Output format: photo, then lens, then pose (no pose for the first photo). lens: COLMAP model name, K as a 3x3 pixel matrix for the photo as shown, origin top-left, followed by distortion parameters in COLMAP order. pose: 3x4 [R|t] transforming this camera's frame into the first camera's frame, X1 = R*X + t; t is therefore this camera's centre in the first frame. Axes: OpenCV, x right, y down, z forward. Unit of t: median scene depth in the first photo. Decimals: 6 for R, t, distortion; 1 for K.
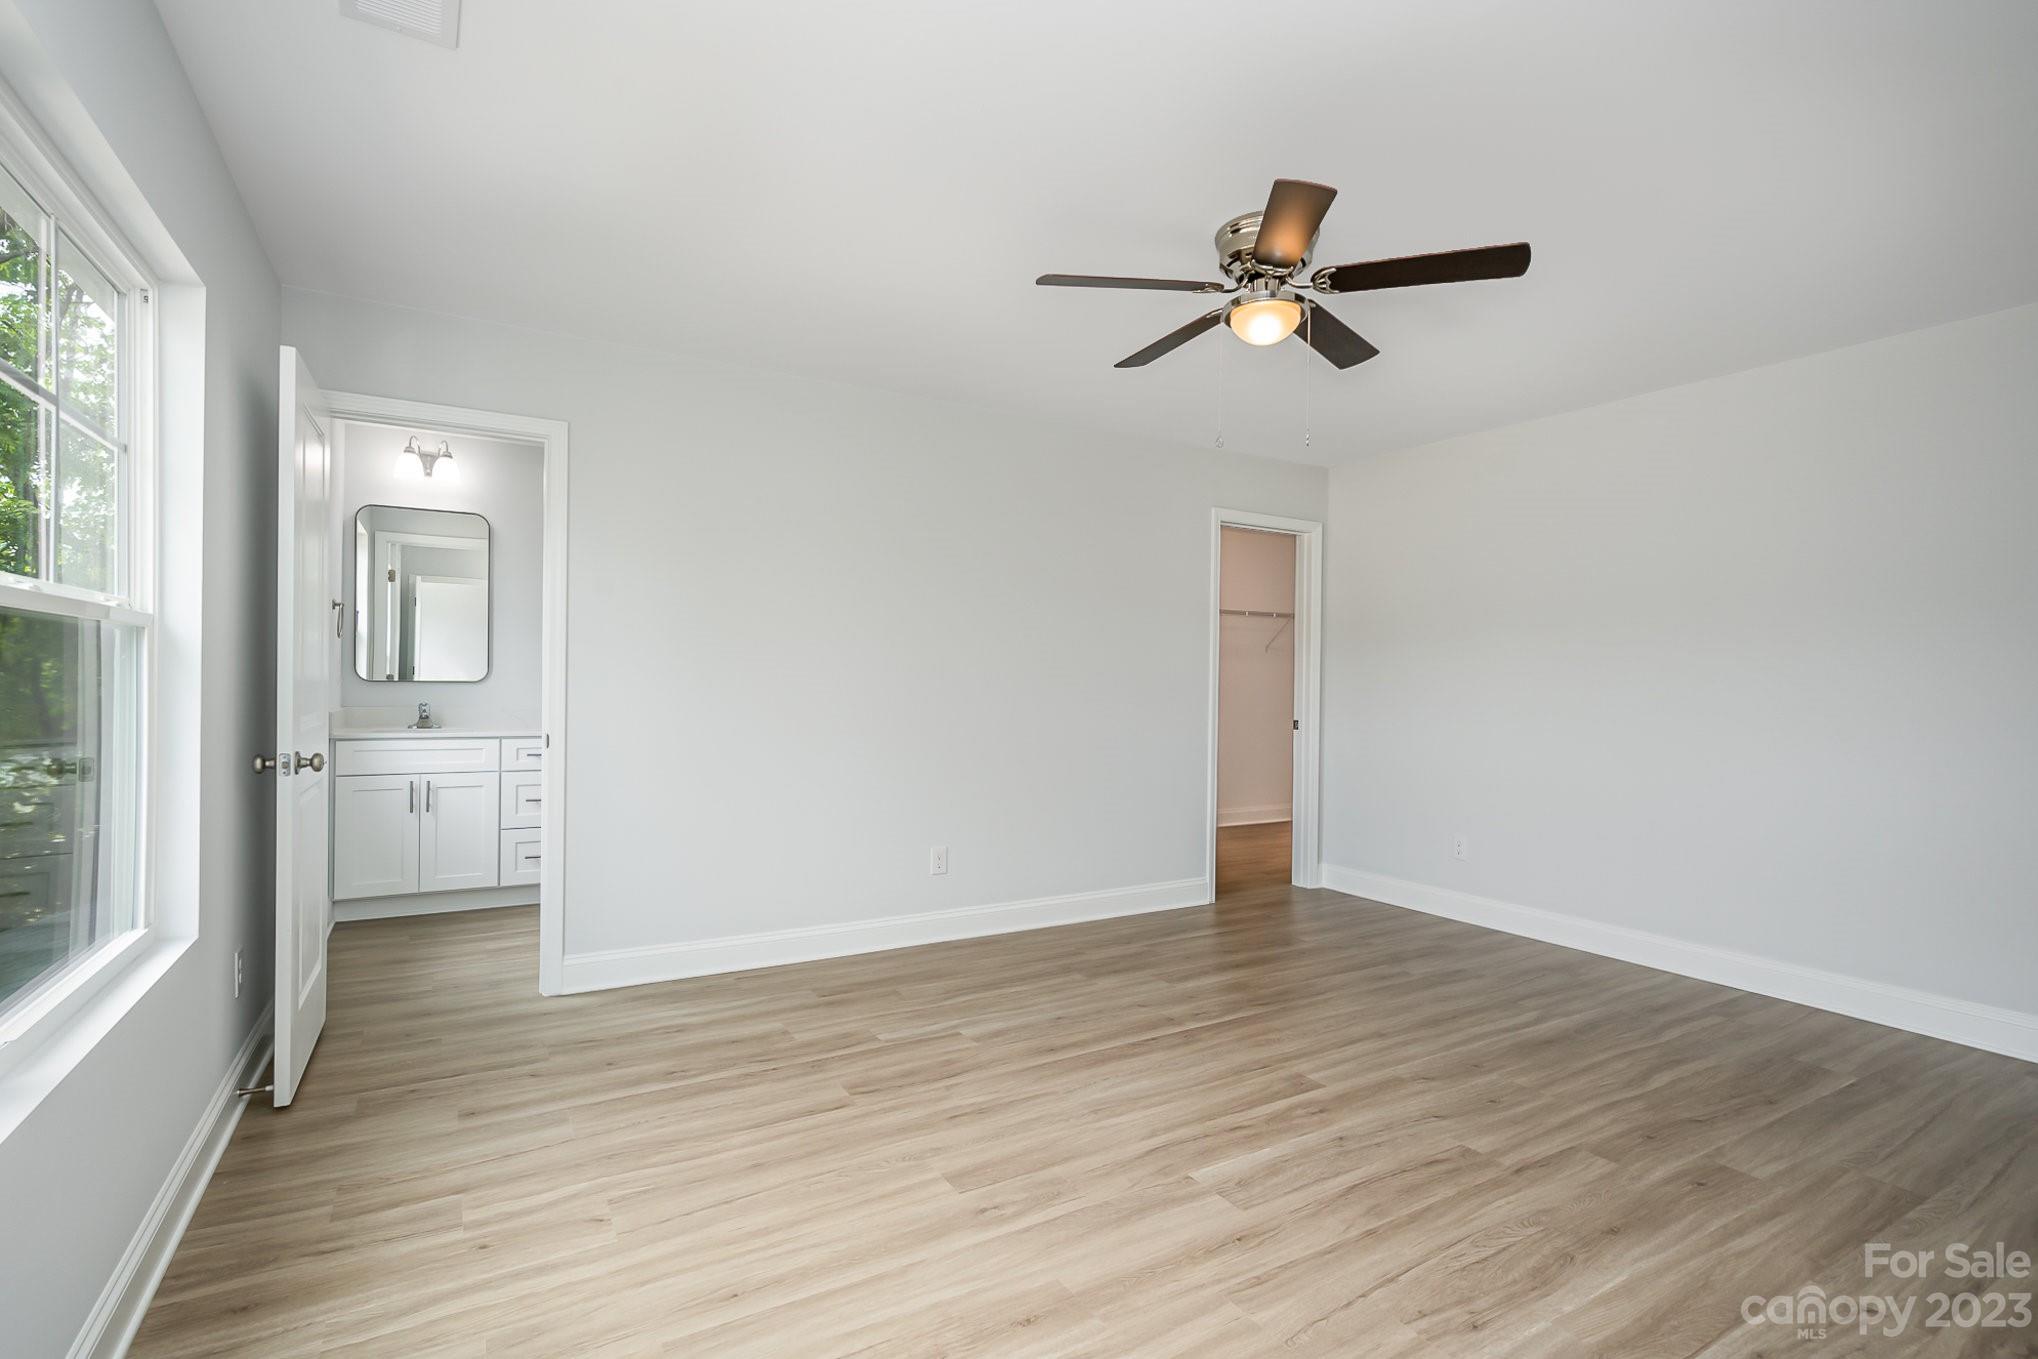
lens RADIAL K [[943.7, 0, 999.4], [0, 943.7, 689.3], [0, 0, 1]] dist [-0.001163, 0.000603]
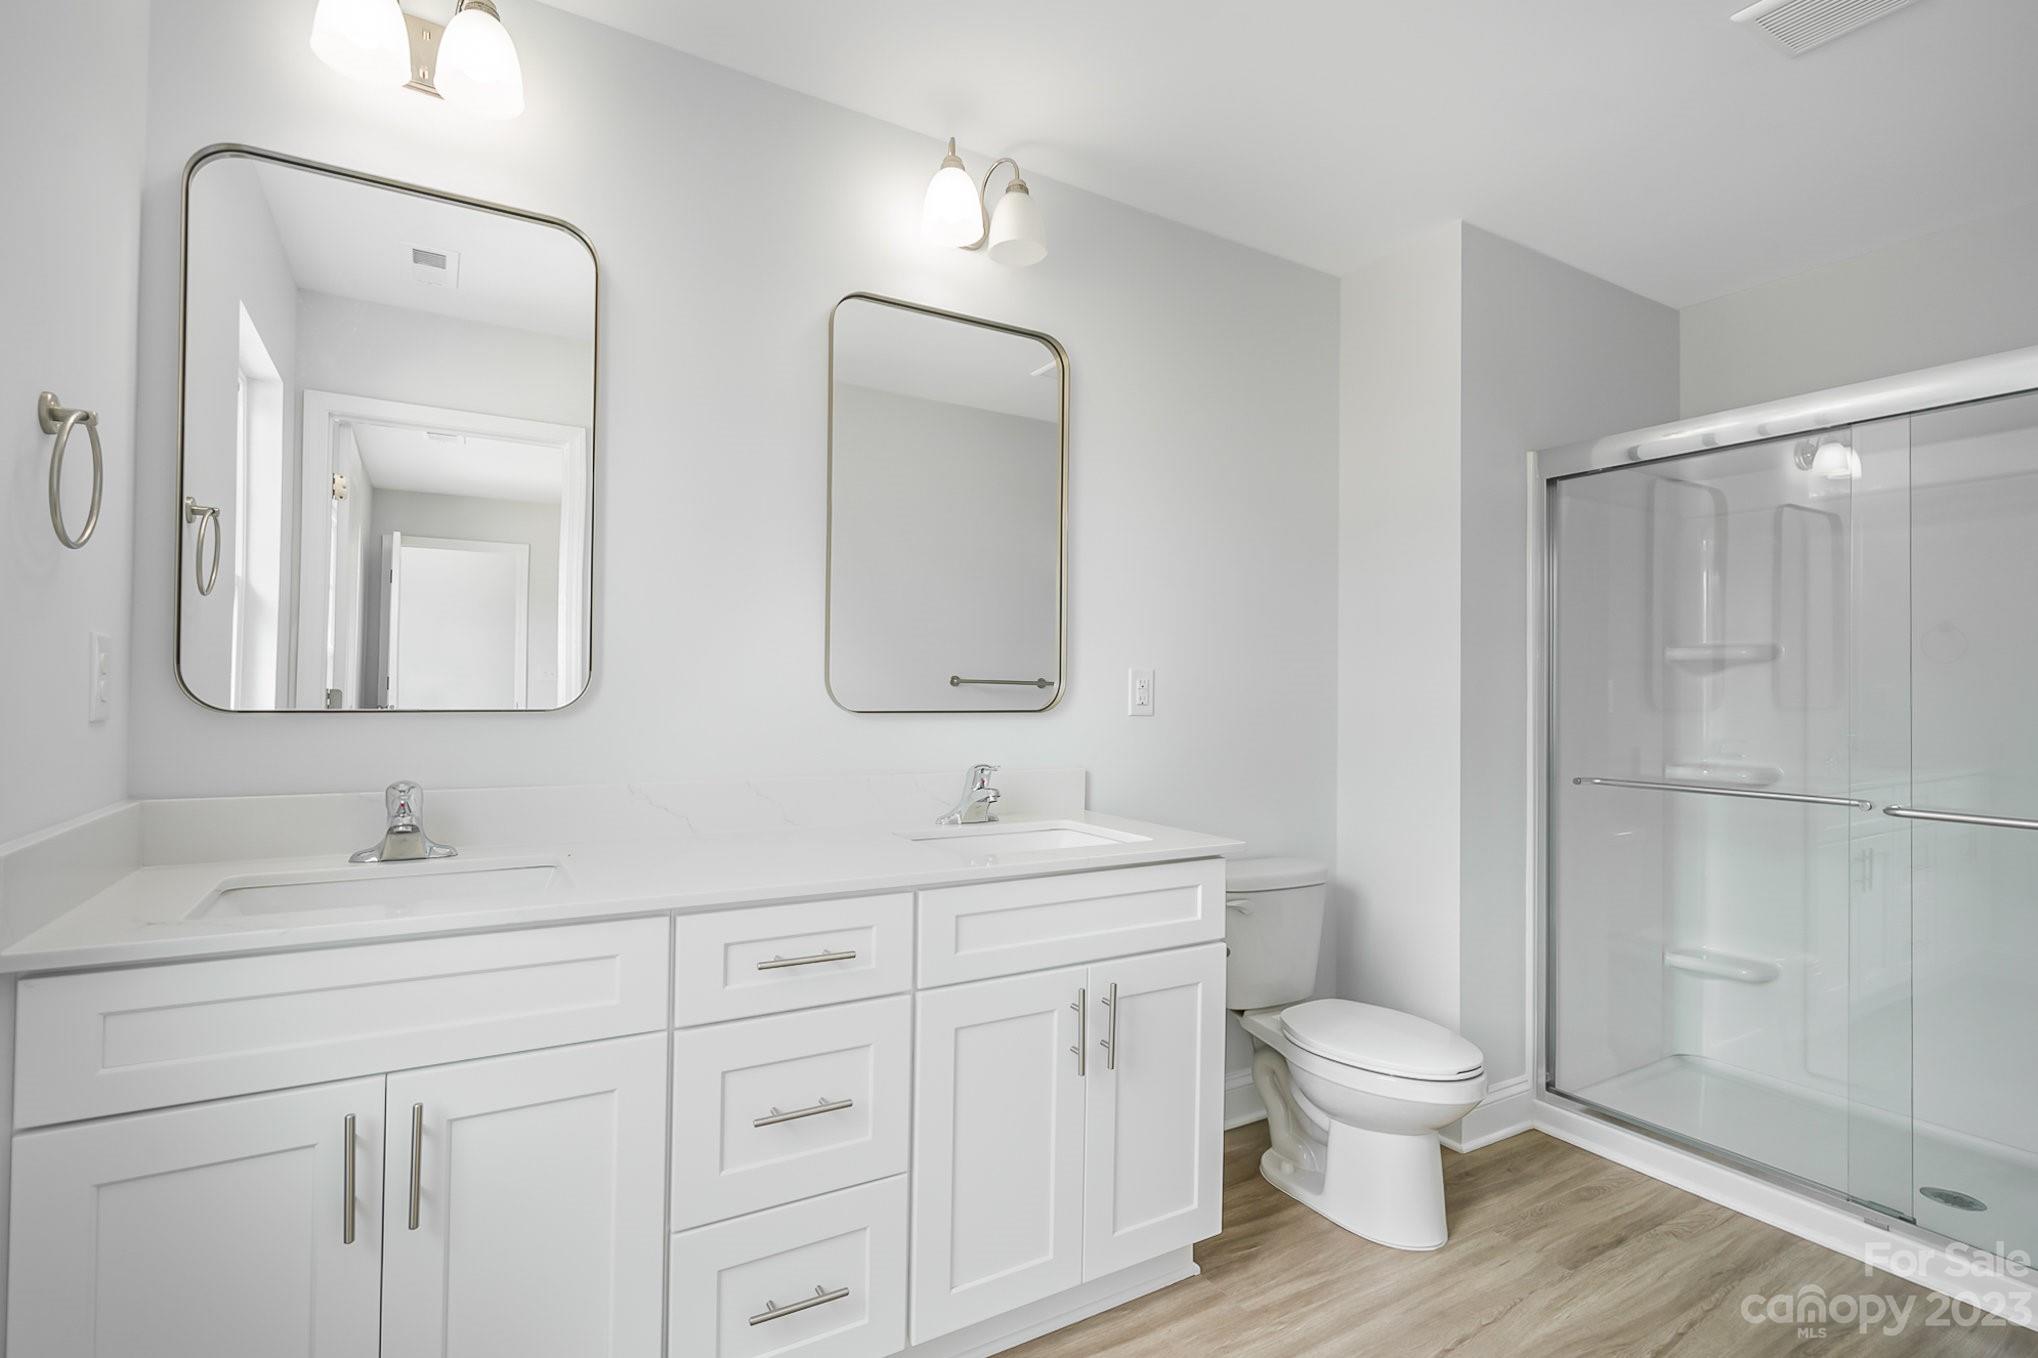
lens RADIAL K [[952.0, 0, 1001.4], [0, 952.0, 695.8], [0, 0, 1]] dist [-0.001926, 0.000362]
pose [[0.999920, -0.003903, 0.012011, -0.415794], [0.004127, 0.999818, -0.018652, -0.007833], [-0.011936, 0.018700, 0.999754, 0.682636]]
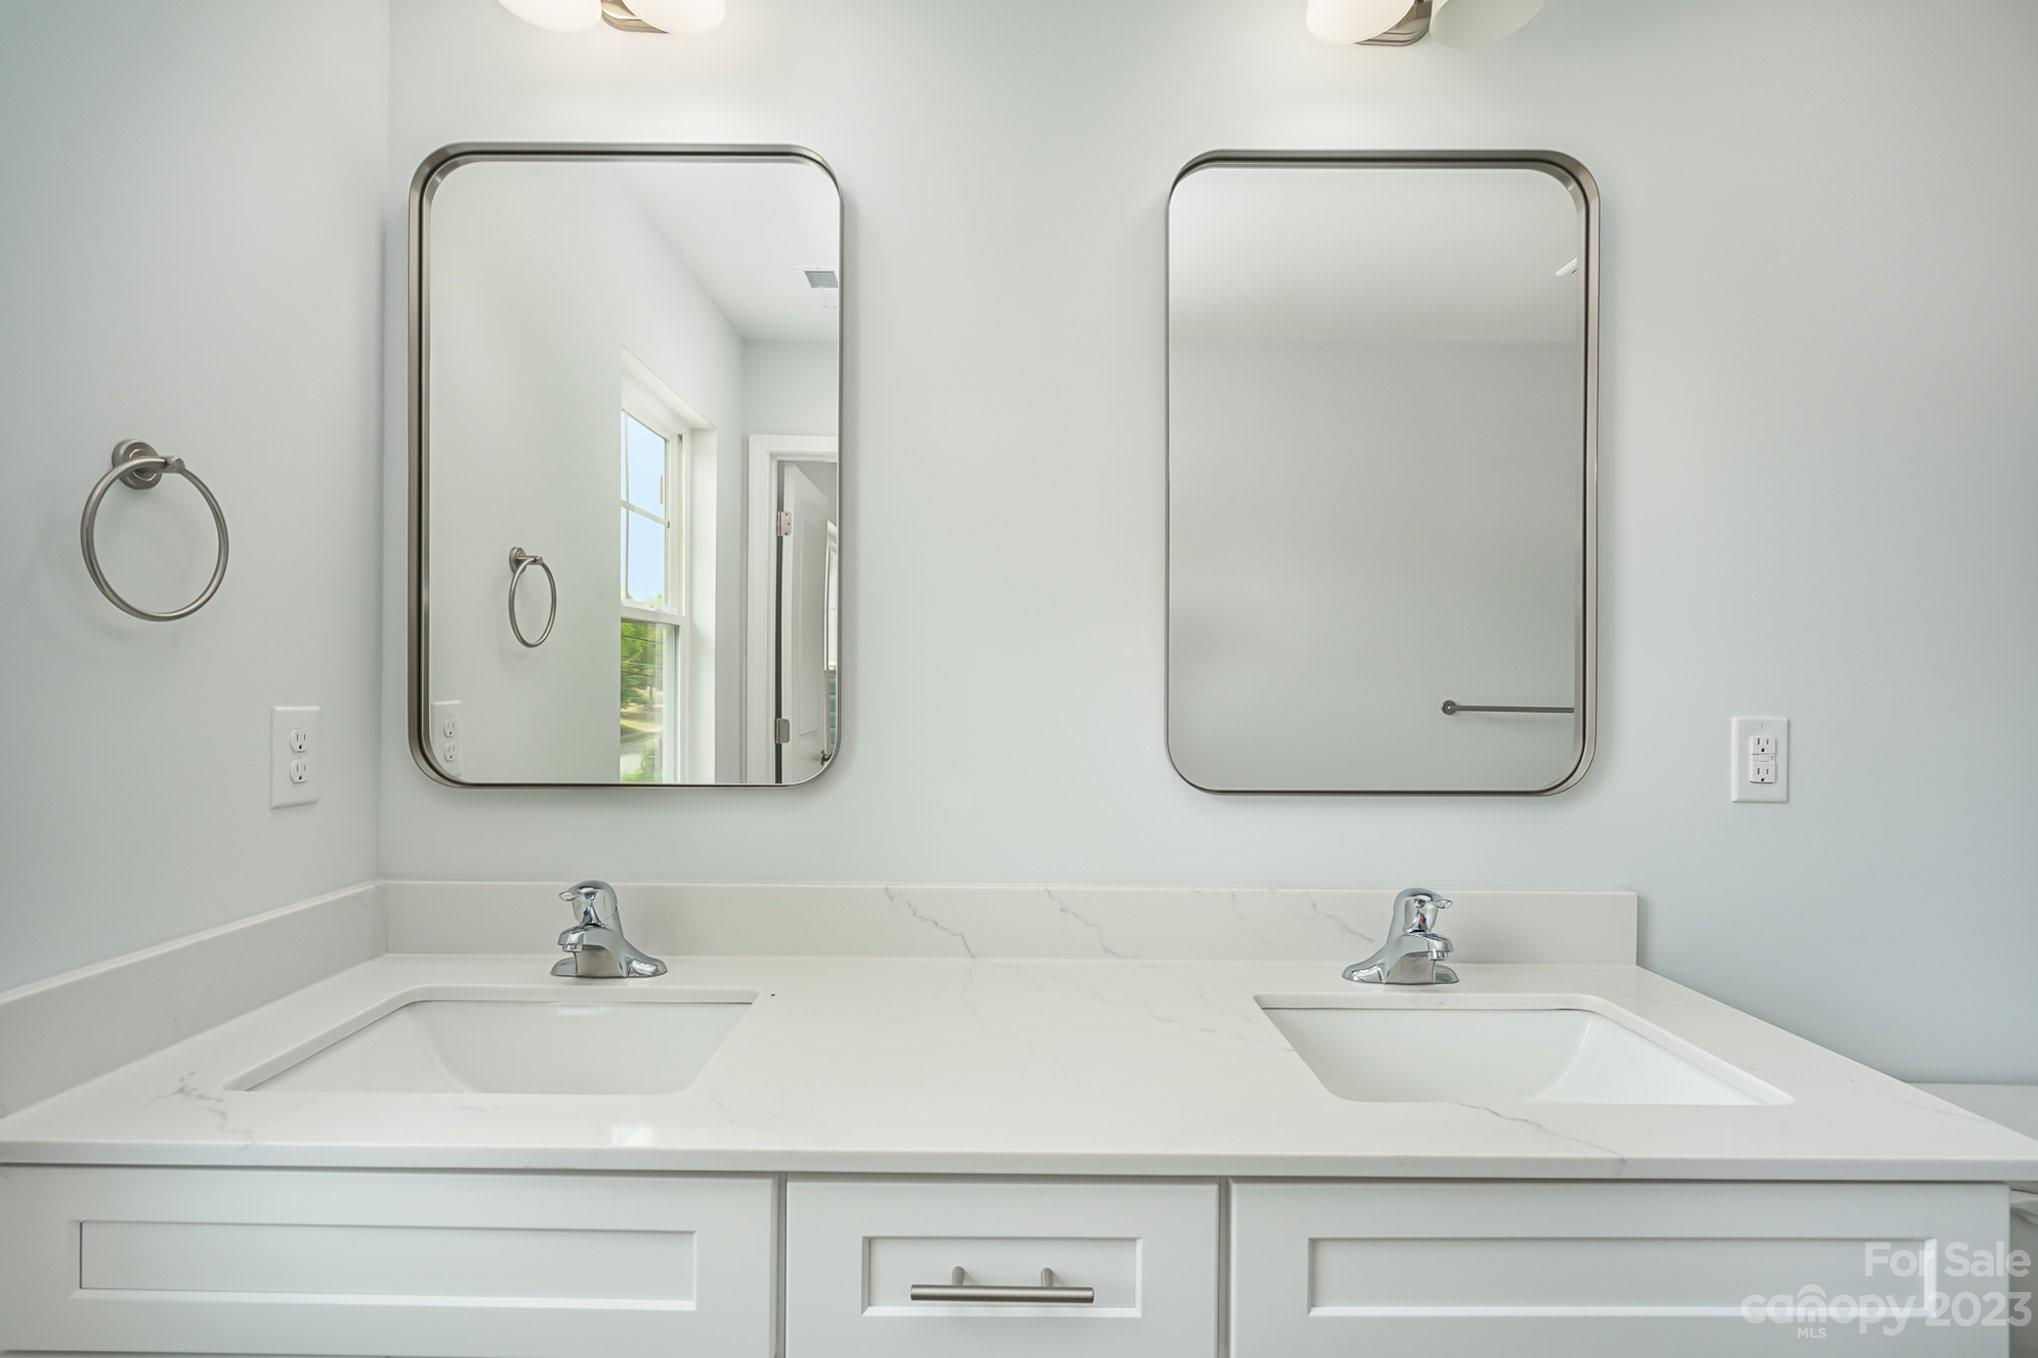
lens RADIAL K [[952.0, 0, 1001.4], [0, 952.0, 695.8], [0, 0, 1]] dist [-0.001926, 0.000362]
pose [[0.871310, -0.004578, -0.490711, -0.392598], [-0.007241, 0.999728, -0.022184, -0.030506], [0.490679, 0.022883, 0.871040, 0.832867]]
